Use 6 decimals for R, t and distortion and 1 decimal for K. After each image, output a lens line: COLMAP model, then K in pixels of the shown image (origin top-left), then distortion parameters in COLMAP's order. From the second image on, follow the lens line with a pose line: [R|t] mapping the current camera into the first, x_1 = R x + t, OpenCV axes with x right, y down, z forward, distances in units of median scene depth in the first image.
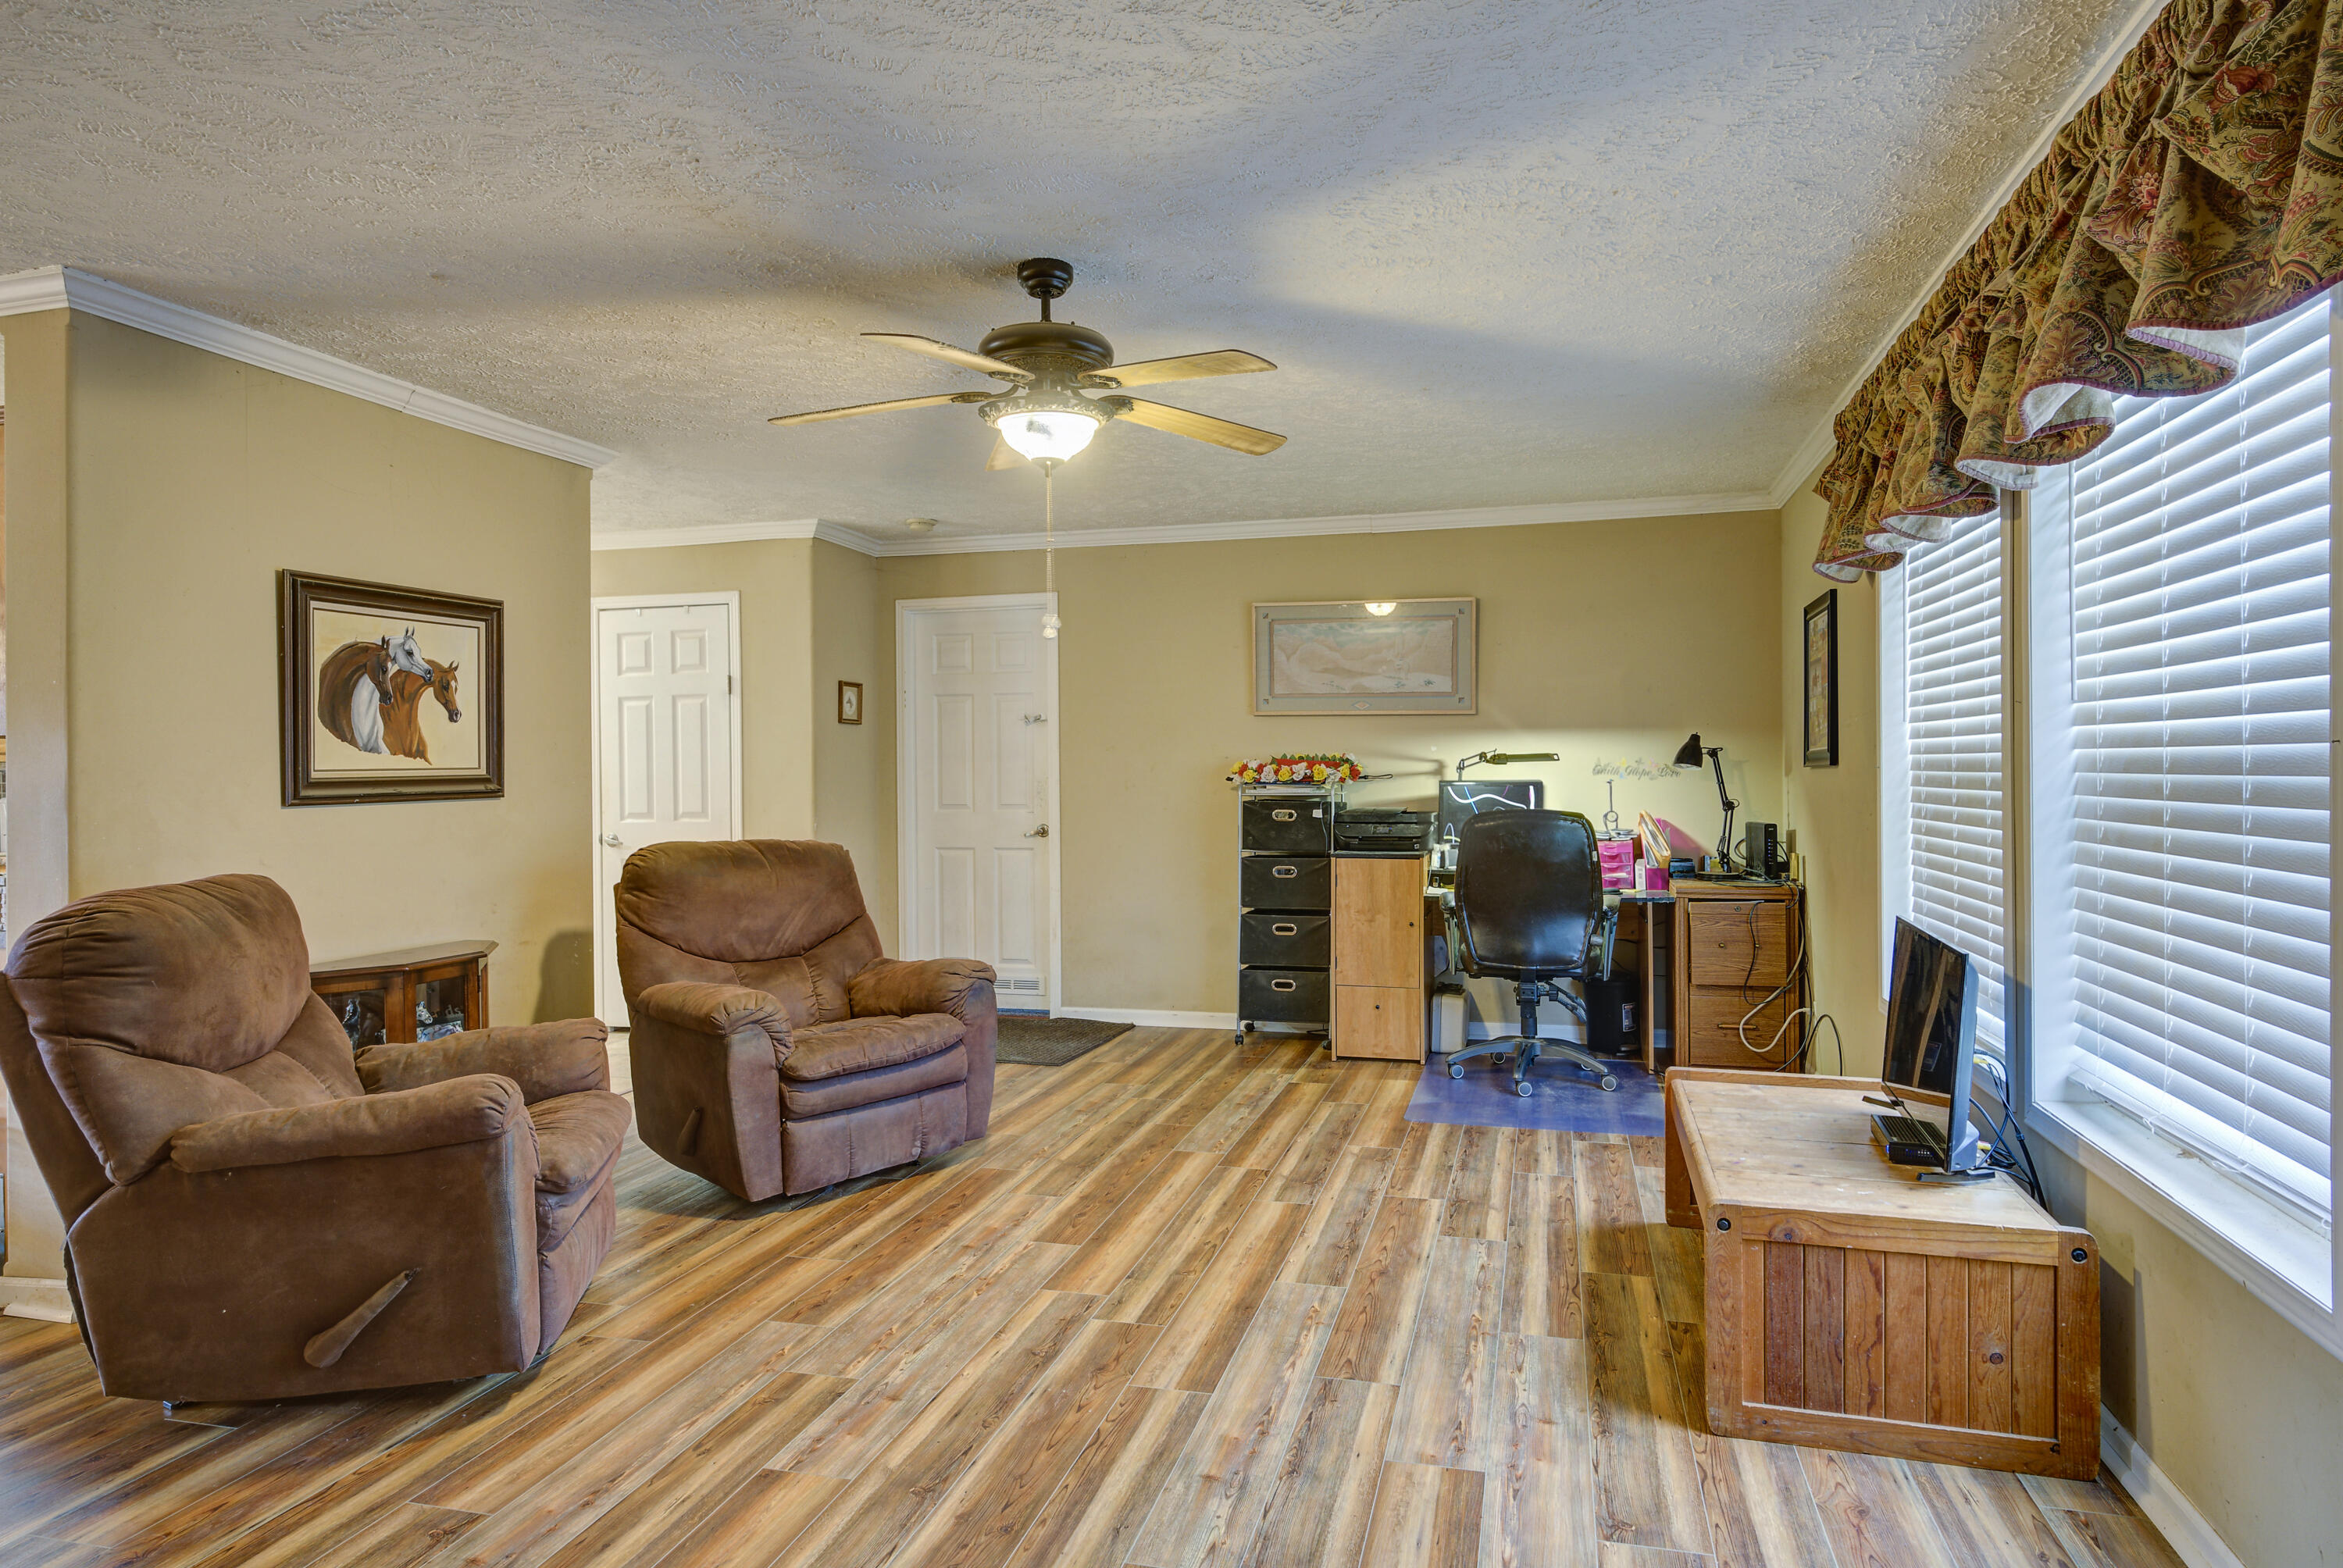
lens RADIAL K [[1414.4, 0, 1224.1], [0, 1414.4, 771.7], [0, 0, 1]] dist [0.000585, -0.001875]
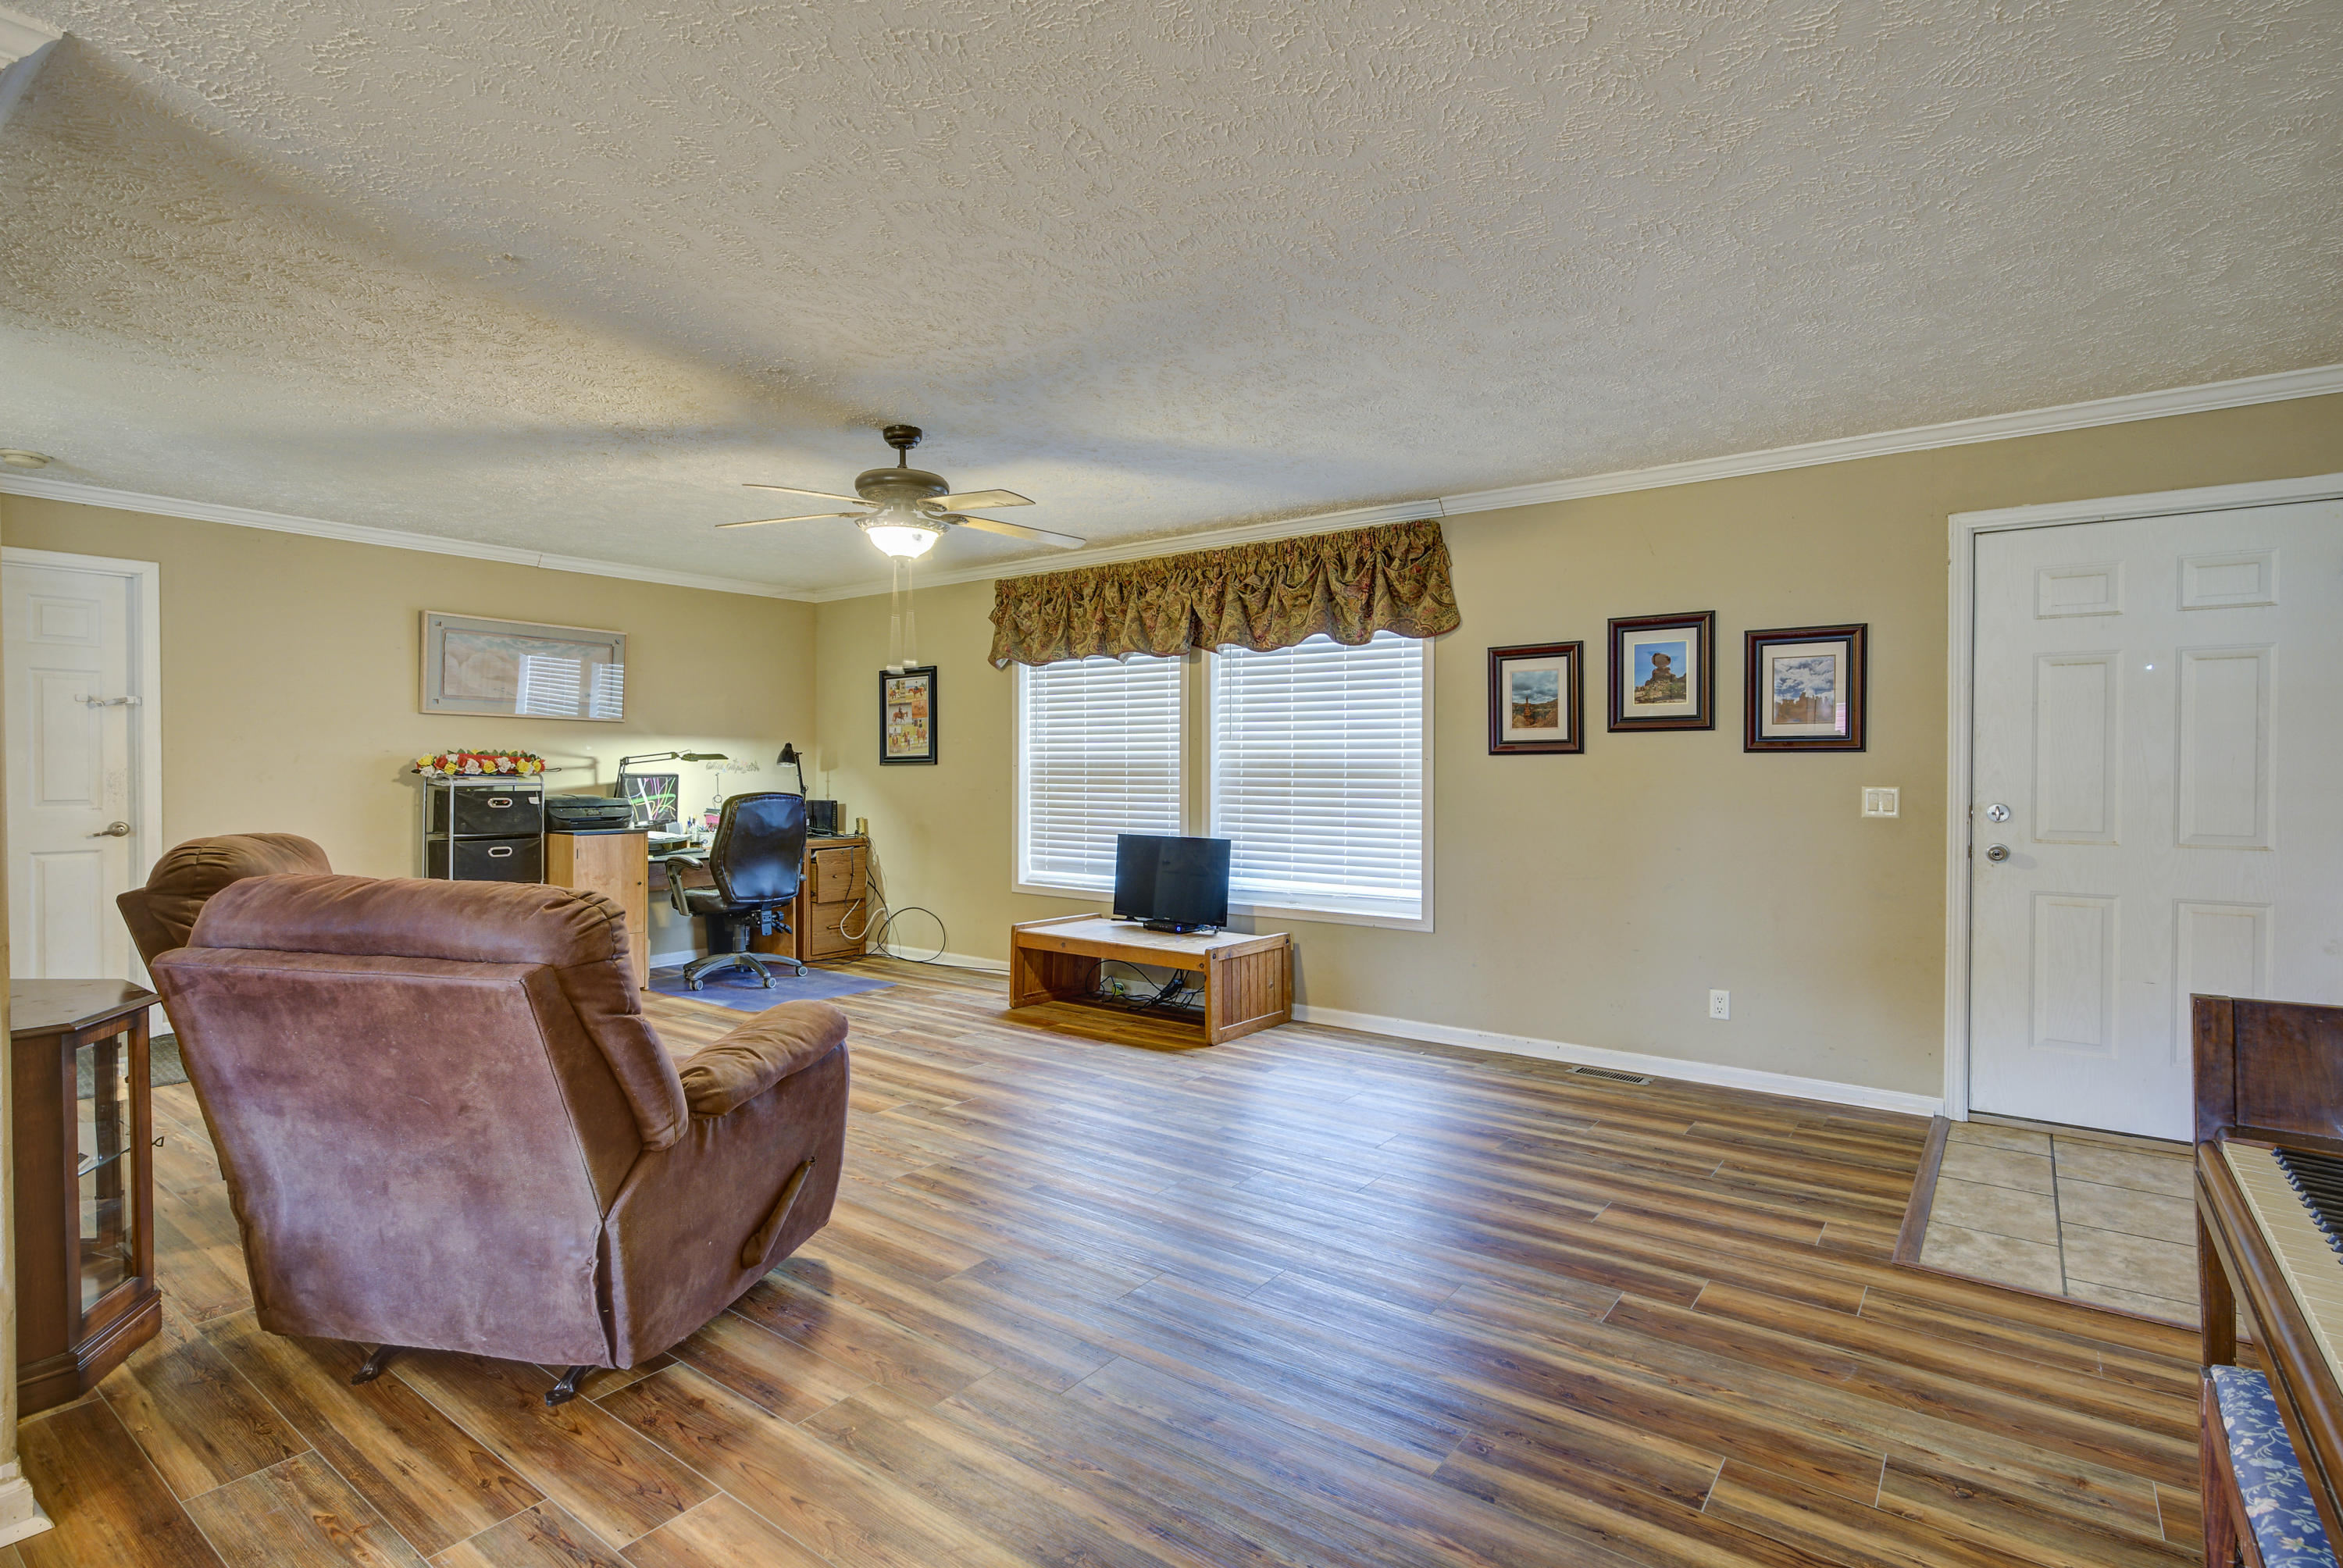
lens RADIAL K [[1094.5, 0, 1204.3], [0, 1094.5, 770.7], [0, 0, 1]] dist [-0.003989, -0.000134]
pose [[0.375429, 0.005000, 0.926838, -1.090357], [-0.003730, 0.999986, -0.003884, 0.011403], [-0.926844, -0.001999, 0.375442, 0.259677]]
